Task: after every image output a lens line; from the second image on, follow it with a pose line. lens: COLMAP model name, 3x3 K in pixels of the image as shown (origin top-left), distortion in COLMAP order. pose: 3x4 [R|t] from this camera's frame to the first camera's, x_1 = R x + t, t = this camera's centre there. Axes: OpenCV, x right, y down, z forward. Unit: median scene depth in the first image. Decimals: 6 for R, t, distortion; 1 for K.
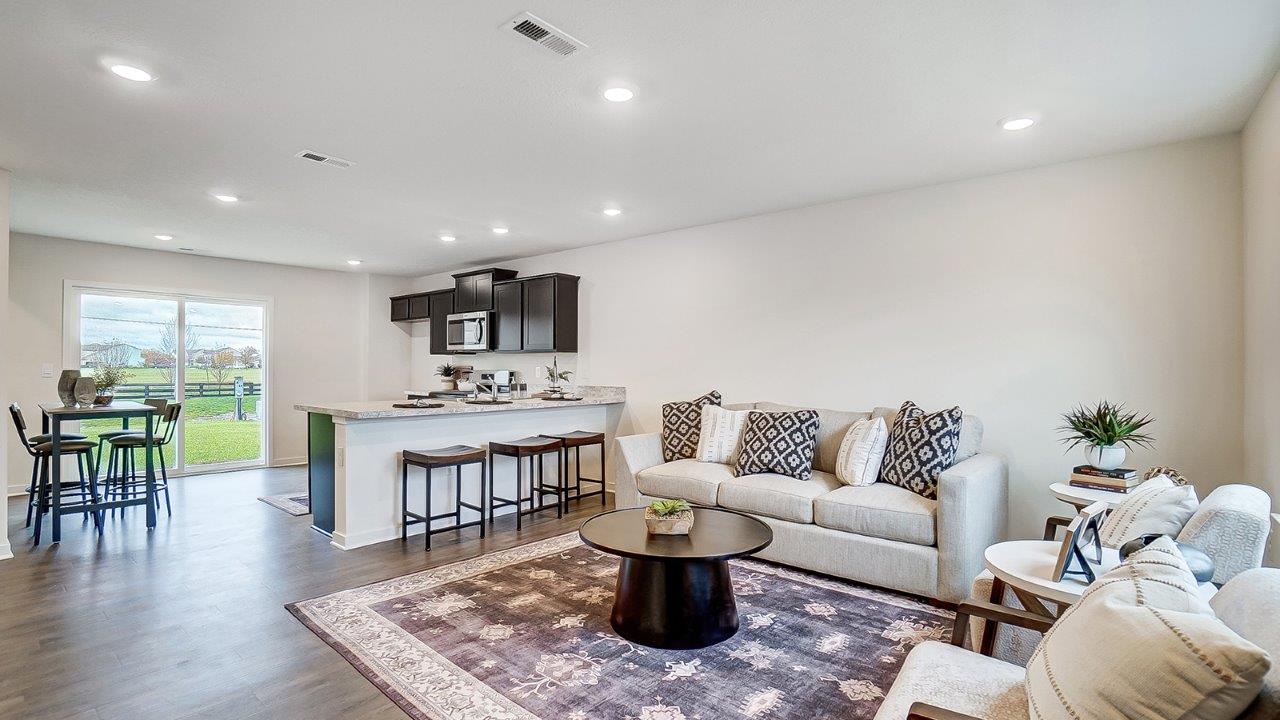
lens RADIAL K [[601.8, 0, 643.7], [0, 601.8, 367.1], [0, 0, 1]] dist [-0.069008, 0.027423]
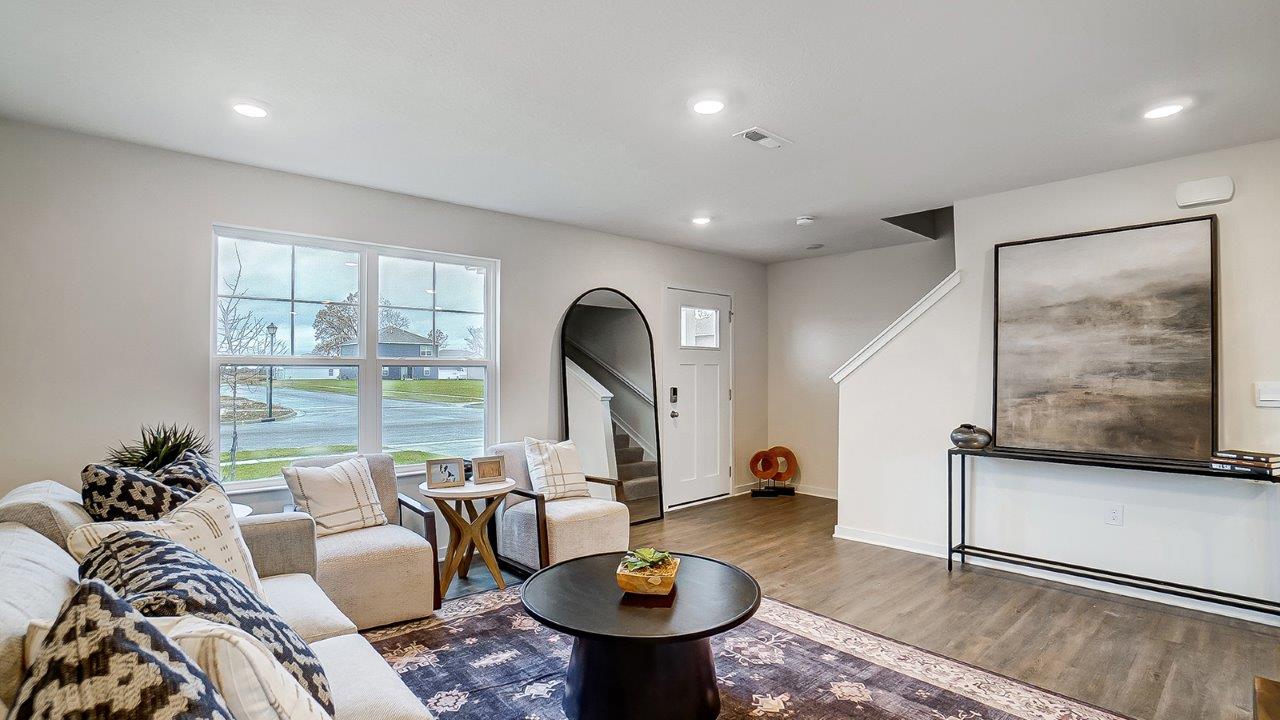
lens RADIAL K [[601.8, 0, 643.7], [0, 601.8, 367.1], [0, 0, 1]] dist [-0.069008, 0.027423]
pose [[-0.990939, 0.002498, 0.134288, -0.061807], [0.001753, 0.999982, -0.005660, -0.022656], [-0.134300, -0.005373, -0.990926, 1.823258]]
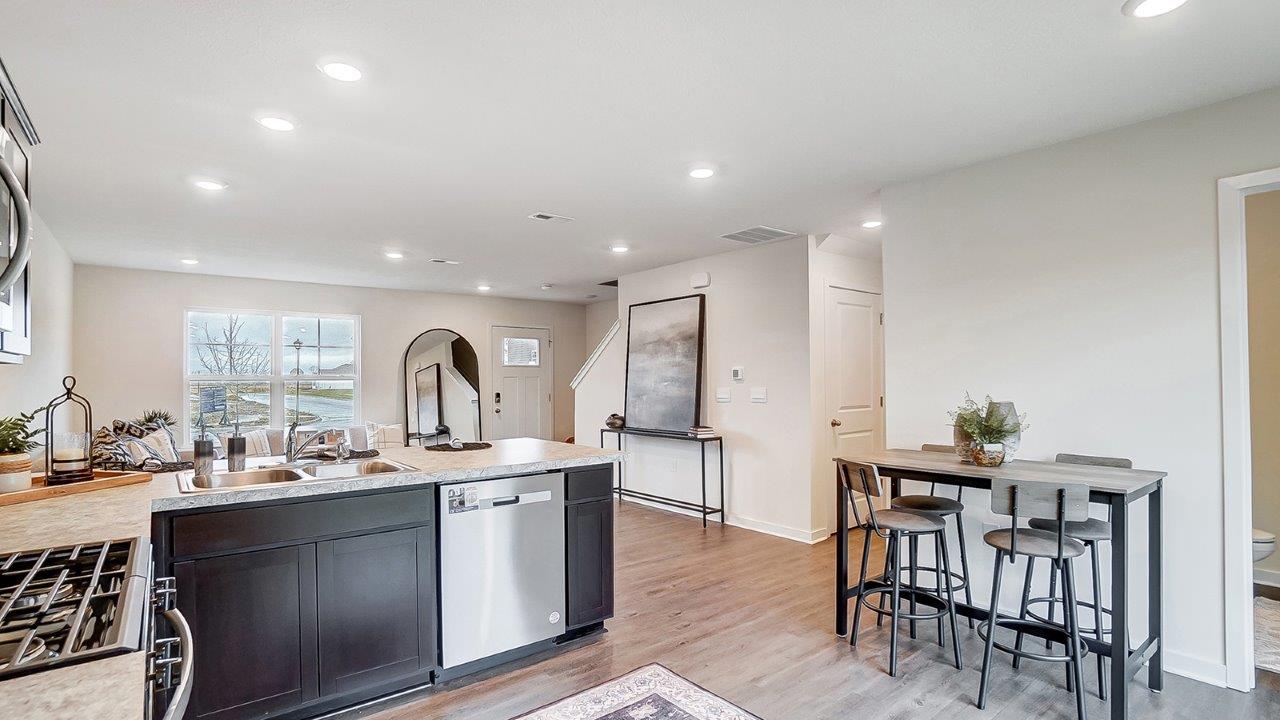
lens RADIAL K [[601.8, 0, 643.7], [0, 601.8, 367.1], [0, 0, 1]] dist [-0.069008, 0.027423]
pose [[-0.981055, 0.010513, 0.193443, -1.155459], [0.006878, 0.999787, -0.019450, -0.030375], [-0.193607, -0.017751, -0.980919, 2.596486]]
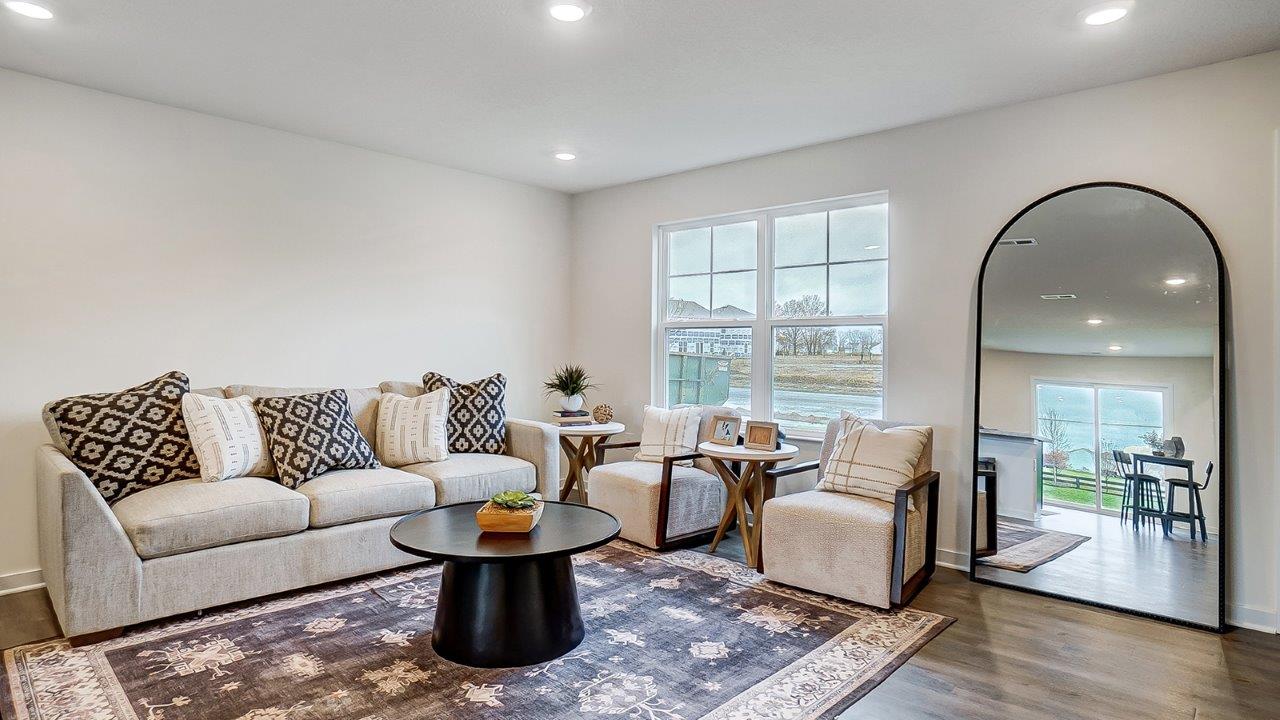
lens RADIAL K [[697.3, 0, 621.7], [0, 697.3, 353.8], [0, 0, 1]] dist [-0.022121, 0.000234]
pose [[0.057564, -0.006402, 0.998321, -0.931825], [-0.007244, 0.999950, 0.006830, 0.020696], [-0.998316, -0.007625, 0.057515, 0.796400]]
